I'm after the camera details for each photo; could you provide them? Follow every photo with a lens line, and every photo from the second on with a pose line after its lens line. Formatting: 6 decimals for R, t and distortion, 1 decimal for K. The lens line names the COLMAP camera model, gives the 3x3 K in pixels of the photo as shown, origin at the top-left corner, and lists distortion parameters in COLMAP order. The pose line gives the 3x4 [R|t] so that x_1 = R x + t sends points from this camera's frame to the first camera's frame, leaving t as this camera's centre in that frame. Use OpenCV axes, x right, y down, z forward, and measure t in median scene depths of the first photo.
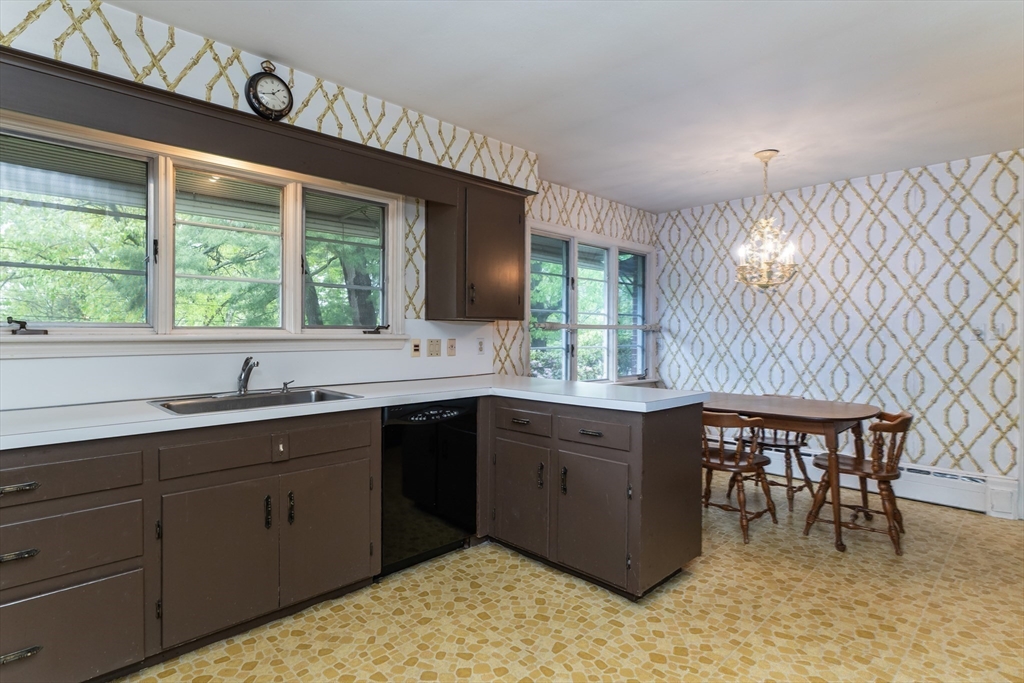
lens RADIAL K [[486.5, 0, 494.4], [0, 486.5, 330.9], [0, 0, 1]] dist [-0.000361, 0.000892]
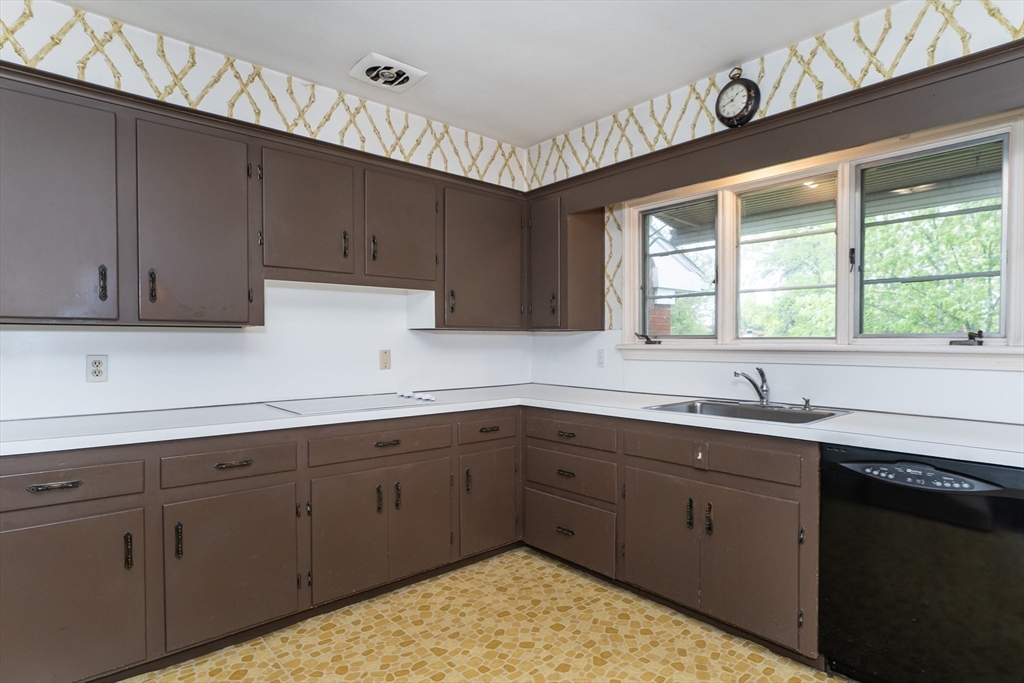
lens RADIAL K [[486.5, 0, 510.8], [0, 486.5, 343.2], [0, 0, 1]] dist [-0.000361, 0.000892]
pose [[0.053868, -0.007759, -0.998518, 0.788876], [-0.012352, 0.999888, -0.008436, 0.035658], [0.998472, 0.012788, 0.053766, 0.775352]]
